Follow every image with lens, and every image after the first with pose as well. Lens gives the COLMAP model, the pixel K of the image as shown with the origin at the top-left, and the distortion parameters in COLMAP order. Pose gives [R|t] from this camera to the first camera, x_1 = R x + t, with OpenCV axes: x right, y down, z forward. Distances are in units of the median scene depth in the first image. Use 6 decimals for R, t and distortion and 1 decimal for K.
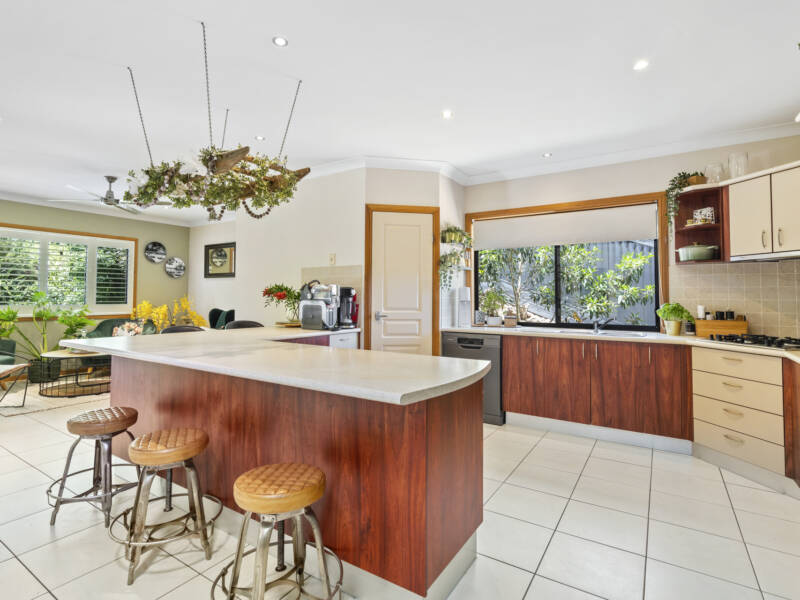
lens RADIAL K [[408.9, 0, 395.7], [0, 408.9, 288.4], [0, 0, 1]] dist [-0.001099, -0.001506]
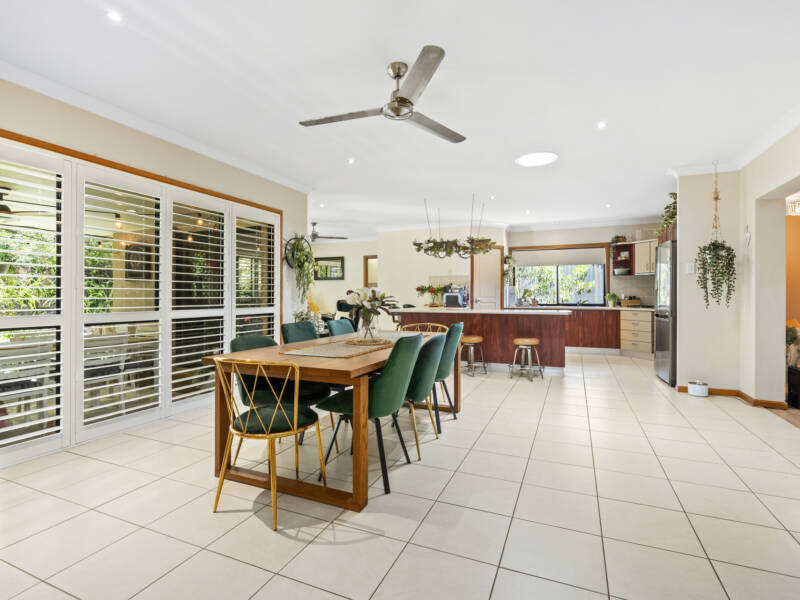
lens RADIAL K [[408.9, 0, 396.0], [0, 408.9, 298.8], [0, 0, 1]] dist [-0.001099, -0.001506]
pose [[0.986906, -0.006669, 0.161161, -0.724280], [0.002428, 0.999646, 0.026495, 0.003985], [-0.161280, -0.025757, 0.986572, -0.871209]]
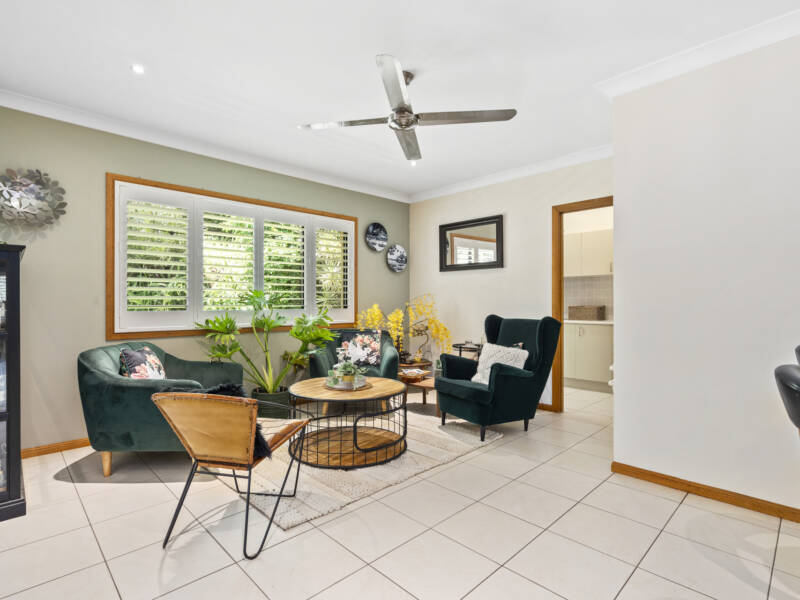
lens RADIAL K [[408.9, 0, 401.1], [0, 408.9, 300.6], [0, 0, 1]] dist [-0.001099, -0.001506]
pose [[0.978652, -0.005488, -0.205449, -0.678040], [0.008225, 0.999888, 0.012468, 0.026009], [0.205358, -0.013891, 0.978588, 0.513567]]
